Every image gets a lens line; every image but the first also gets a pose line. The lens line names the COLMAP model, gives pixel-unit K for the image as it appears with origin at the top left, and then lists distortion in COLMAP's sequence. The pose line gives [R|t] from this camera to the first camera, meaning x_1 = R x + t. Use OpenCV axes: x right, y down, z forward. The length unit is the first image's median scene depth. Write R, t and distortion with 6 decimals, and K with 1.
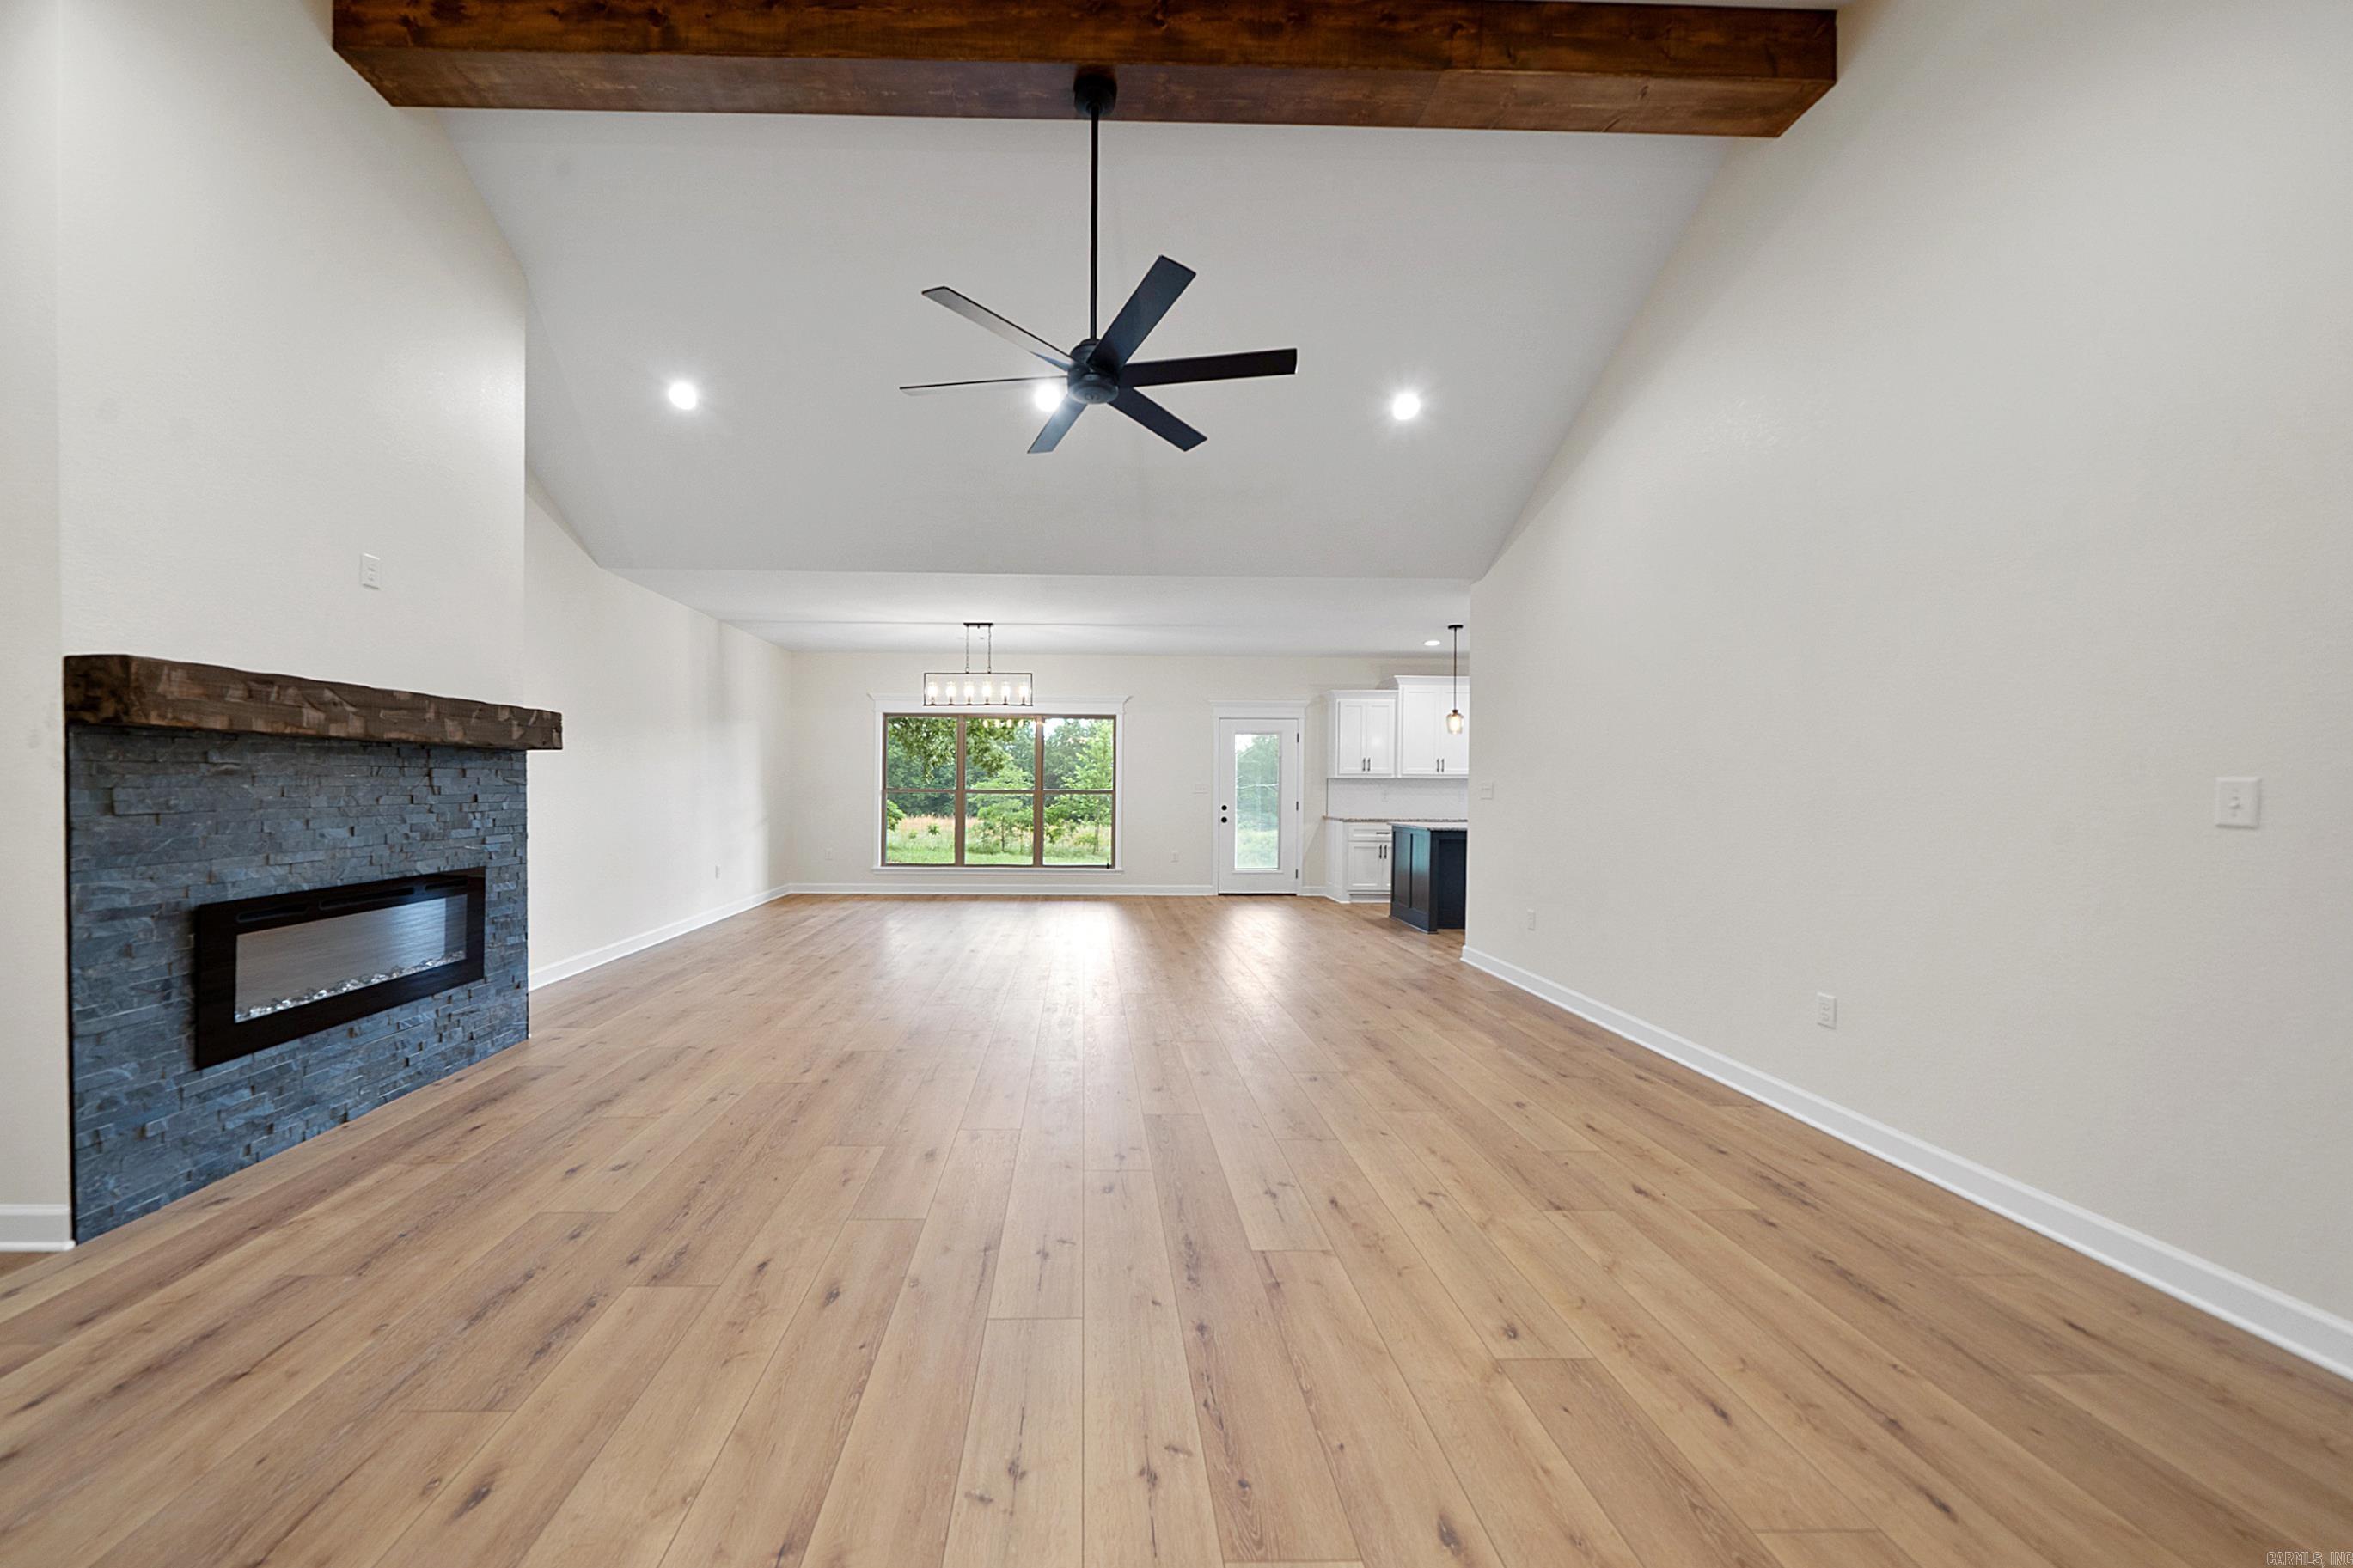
lens RADIAL K [[816.4, 0, 1094.5], [0, 816.4, 806.5], [0, 0, 1]] dist [0.002536, -0.001069]
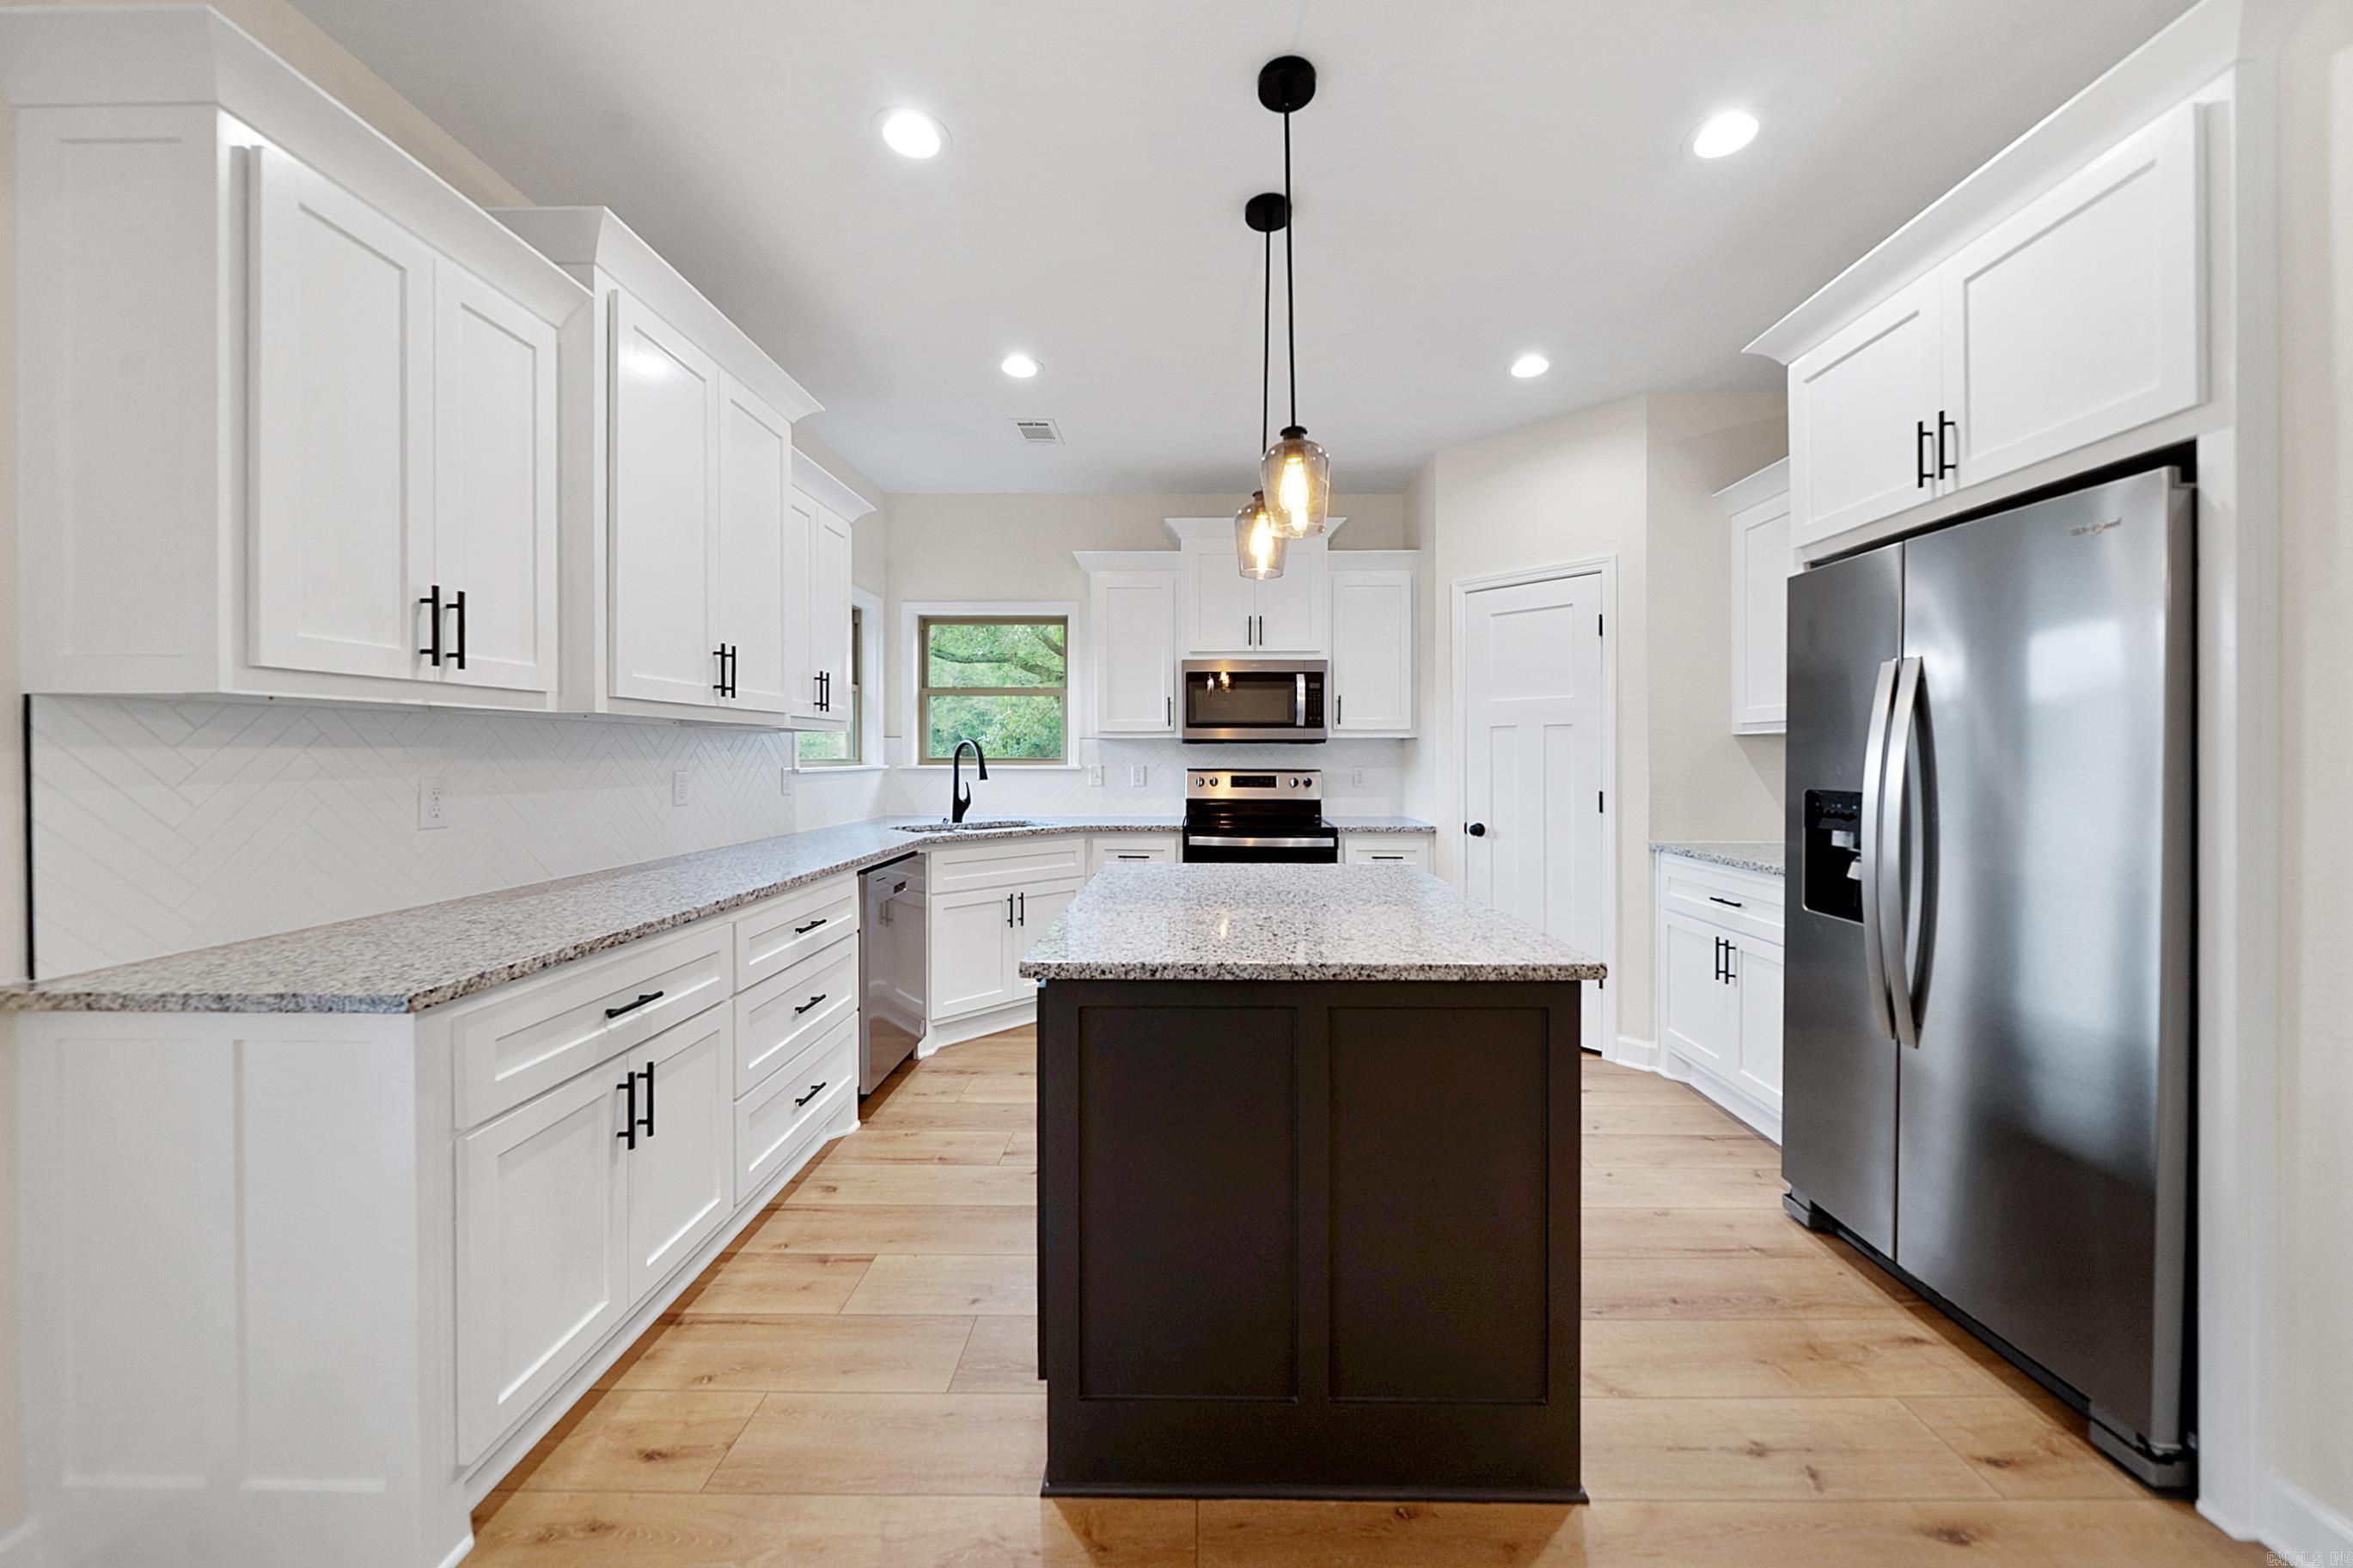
lens RADIAL K [[816.4, 0, 1179.4], [0, 816.4, 762.4], [0, 0, 1]] dist [0.002536, -0.001069]
pose [[0.026300, -0.018055, 0.999491, 0.414474], [0.027075, 0.999483, 0.017343, -0.054720], [-0.999287, 0.026605, 0.026775, 2.118502]]
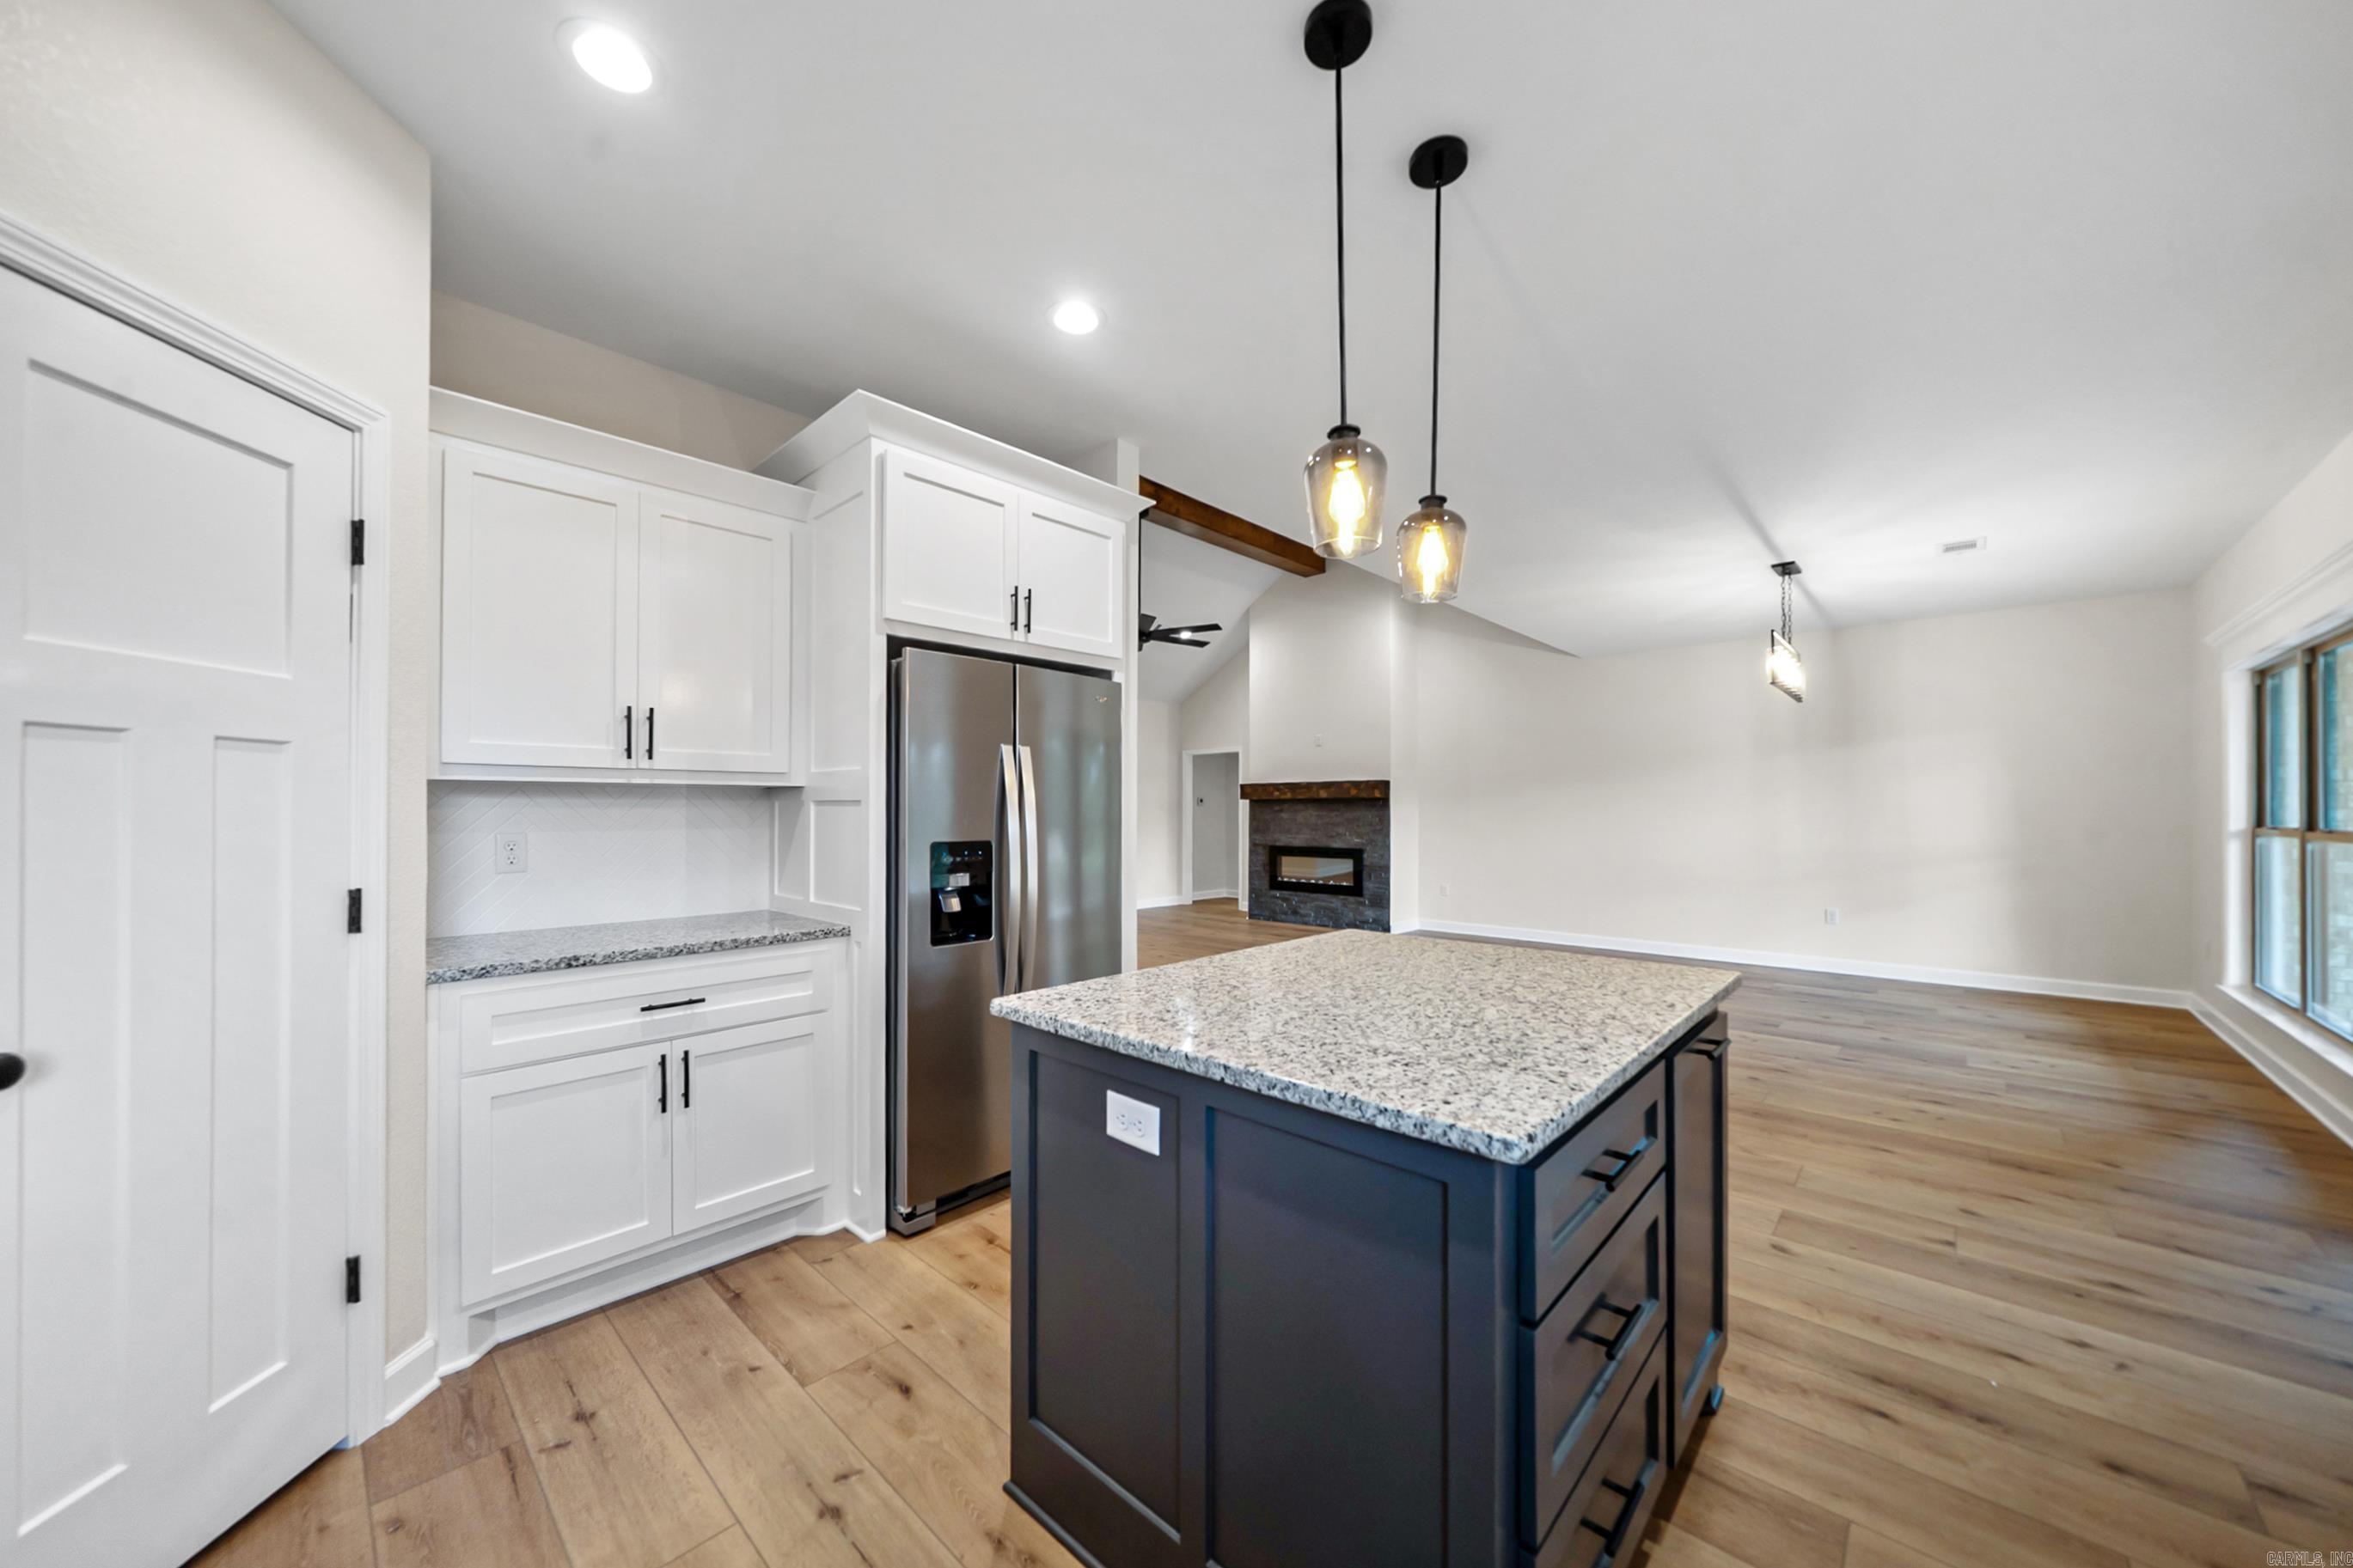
lens RADIAL K [[816.4, 0, 1178.7], [0, 816.4, 805.3], [0, 0, 1]] dist [0.002536, -0.001069]
pose [[-0.689135, -0.011537, -0.724541, 1.323757], [-0.023227, 0.999711, 0.006174, -0.054239], [0.724261, 0.021084, -0.689204, 2.255112]]
